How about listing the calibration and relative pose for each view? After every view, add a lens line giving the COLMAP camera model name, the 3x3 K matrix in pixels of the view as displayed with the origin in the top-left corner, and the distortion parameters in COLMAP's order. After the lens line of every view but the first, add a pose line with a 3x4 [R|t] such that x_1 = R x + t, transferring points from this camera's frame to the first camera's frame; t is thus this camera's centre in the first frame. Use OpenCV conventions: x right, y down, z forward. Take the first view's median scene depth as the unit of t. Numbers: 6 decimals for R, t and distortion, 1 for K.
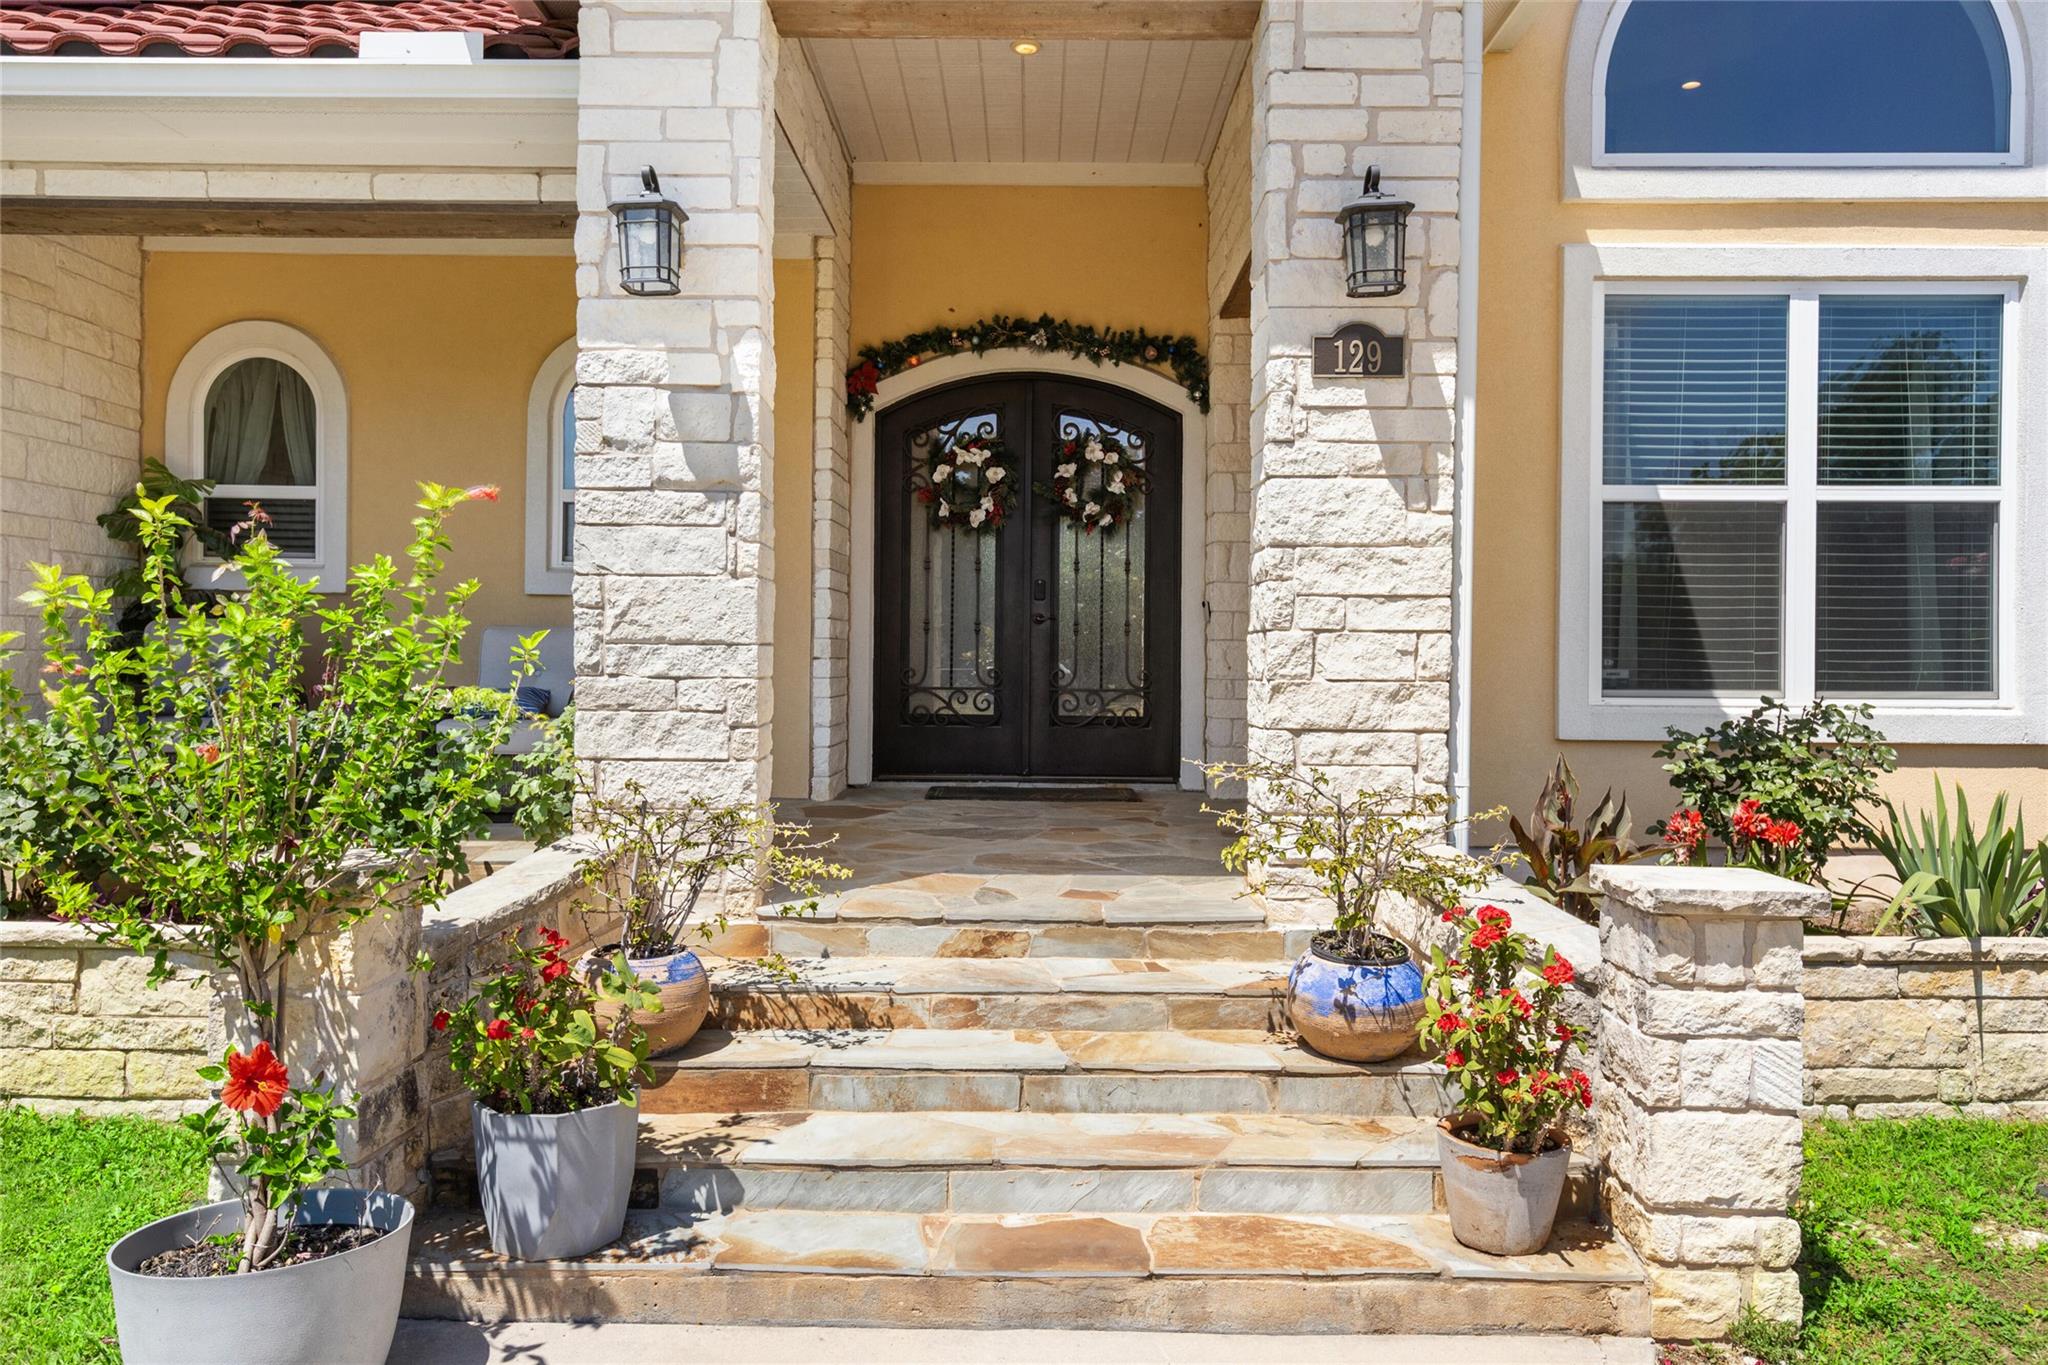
lens RADIAL K [[1410.8, 0, 1024.0], [0, 1410.8, 682.5], [0, 0, 1]] dist [-0.000807, 0.000433]
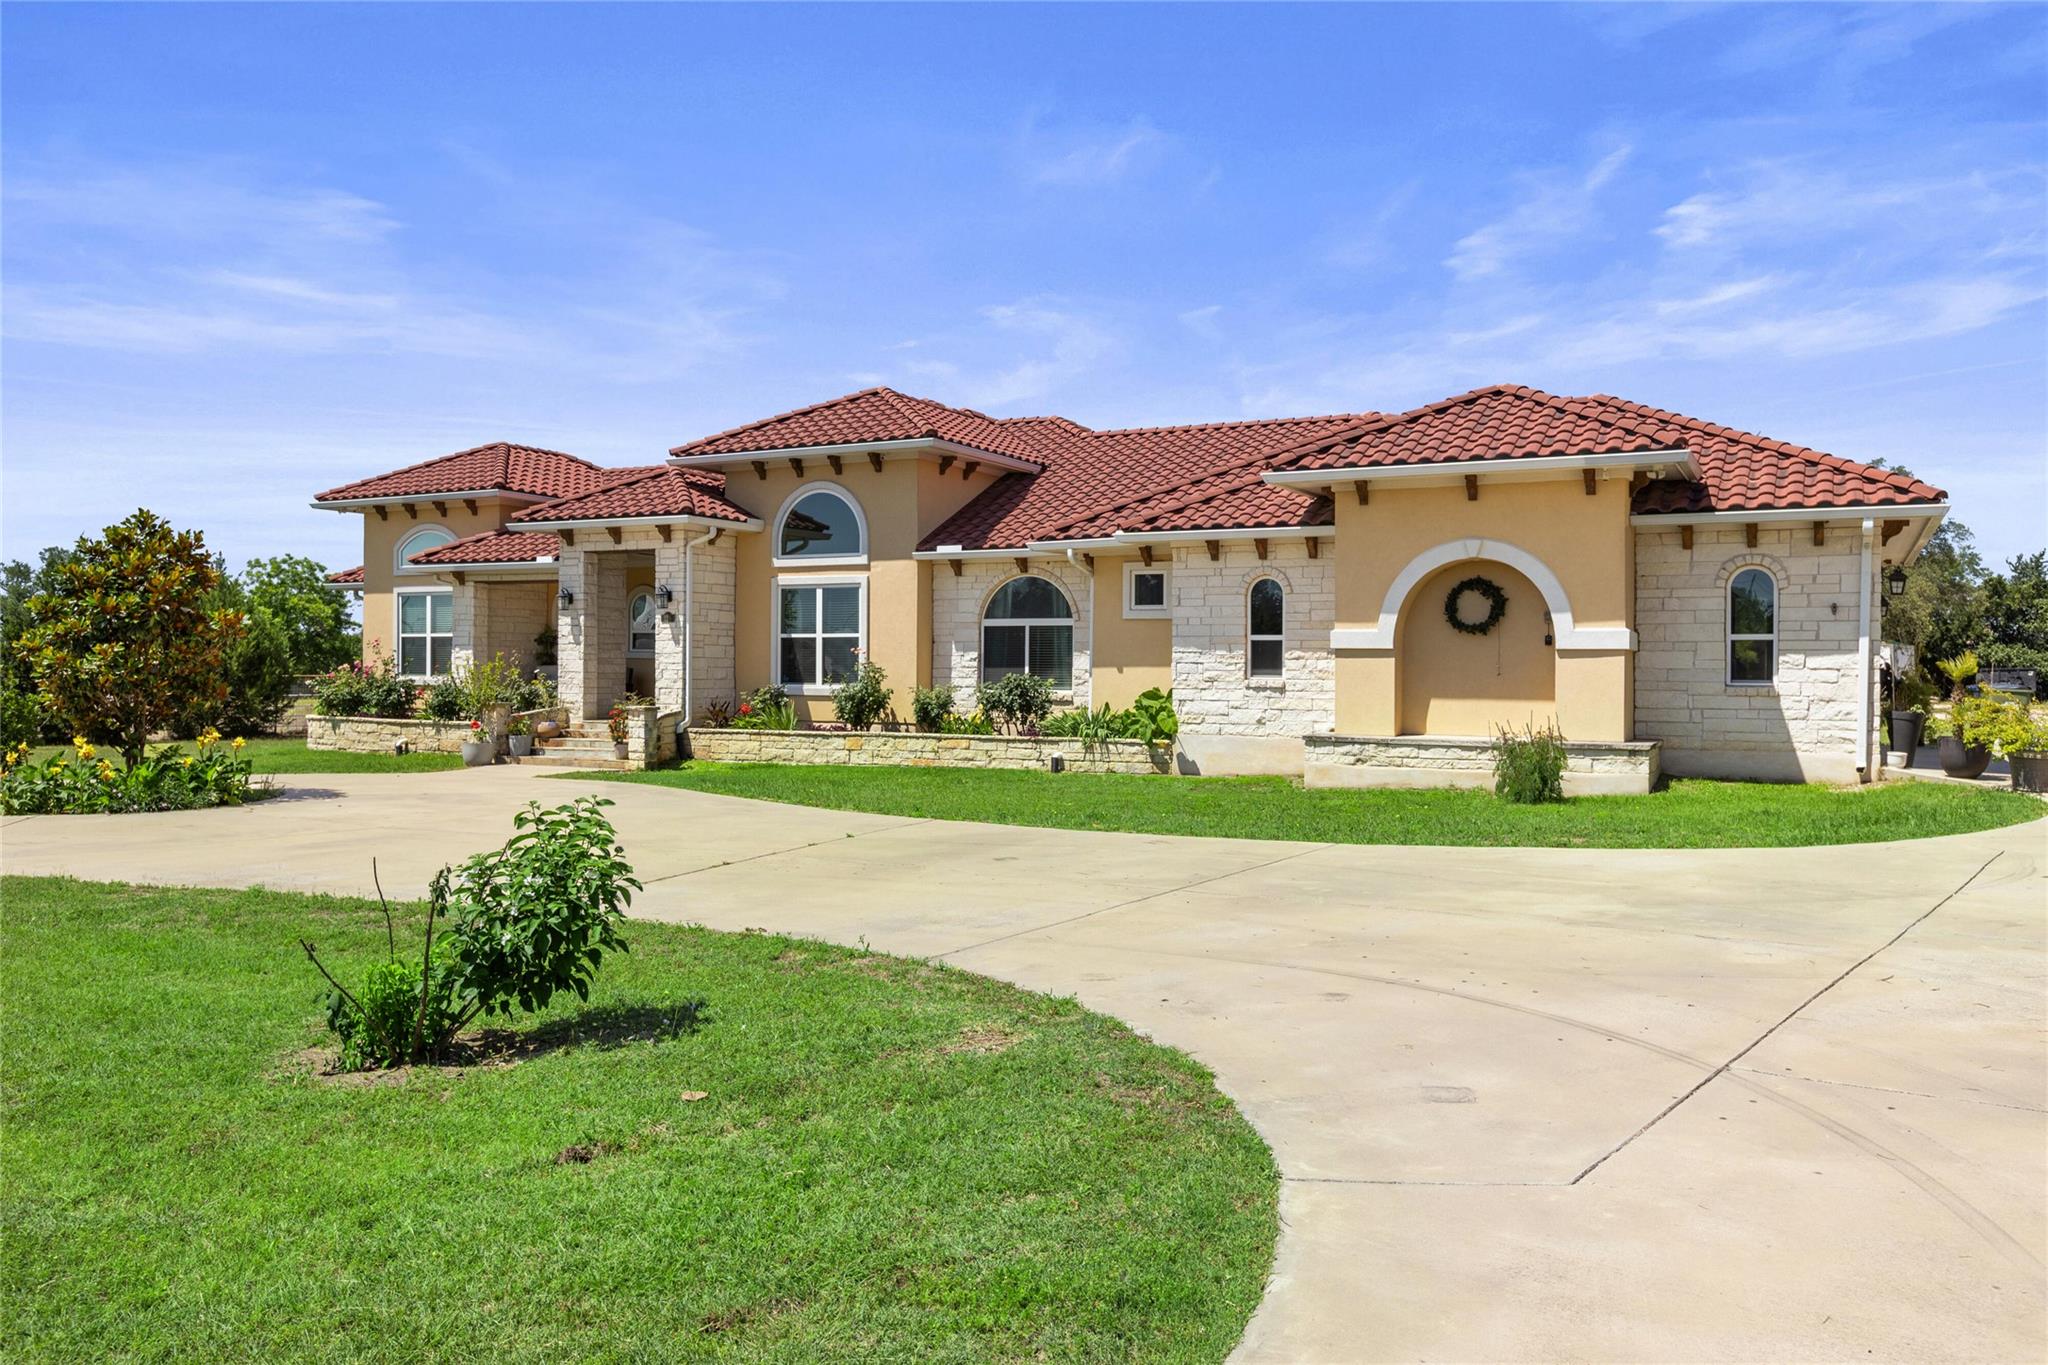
lens RADIAL K [[1549.6, 0, 1024.0], [0, 1549.6, 682.5], [0, 0, 1]] dist [-0.004143, -0.002473]
pose [[0.883439, 0.000742, -0.468545, 3.215470], [-0.007857, 0.999882, -0.013232, 0.061373], [0.468480, 0.015371, 0.883341, -2.733241]]
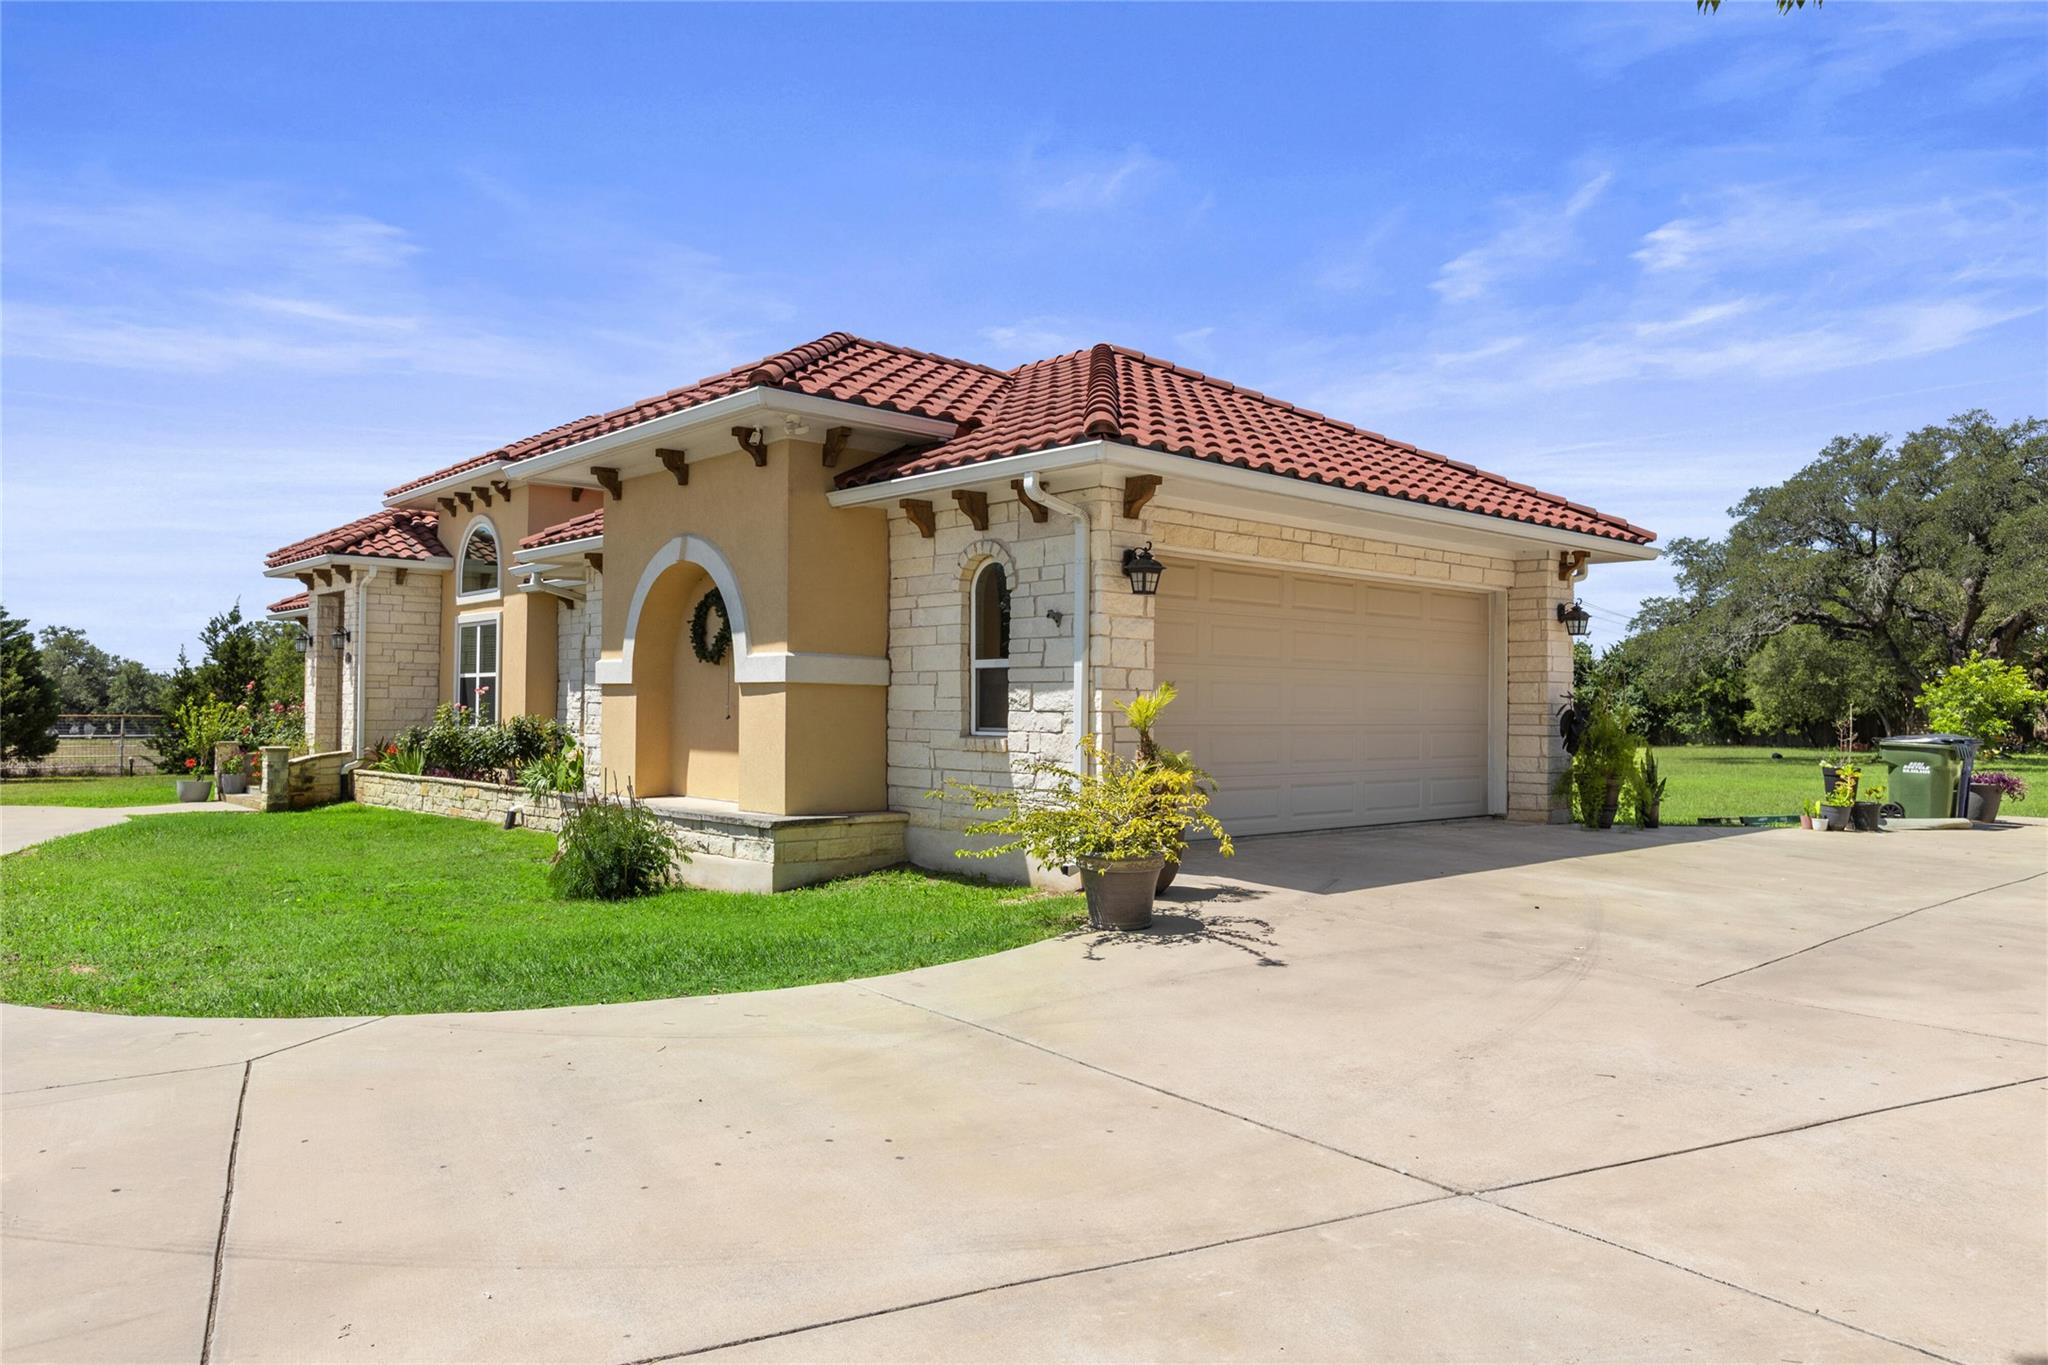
lens RADIAL K [[1410.8, 0, 1024.0], [0, 1410.8, 682.5], [0, 0, 1]] dist [-0.000807, 0.000433]
pose [[0.658751, -0.017353, -0.752161, 4.545581], [-0.019060, 0.999028, -0.039741, 0.016390], [0.752120, 0.040516, 0.657780, -0.450297]]
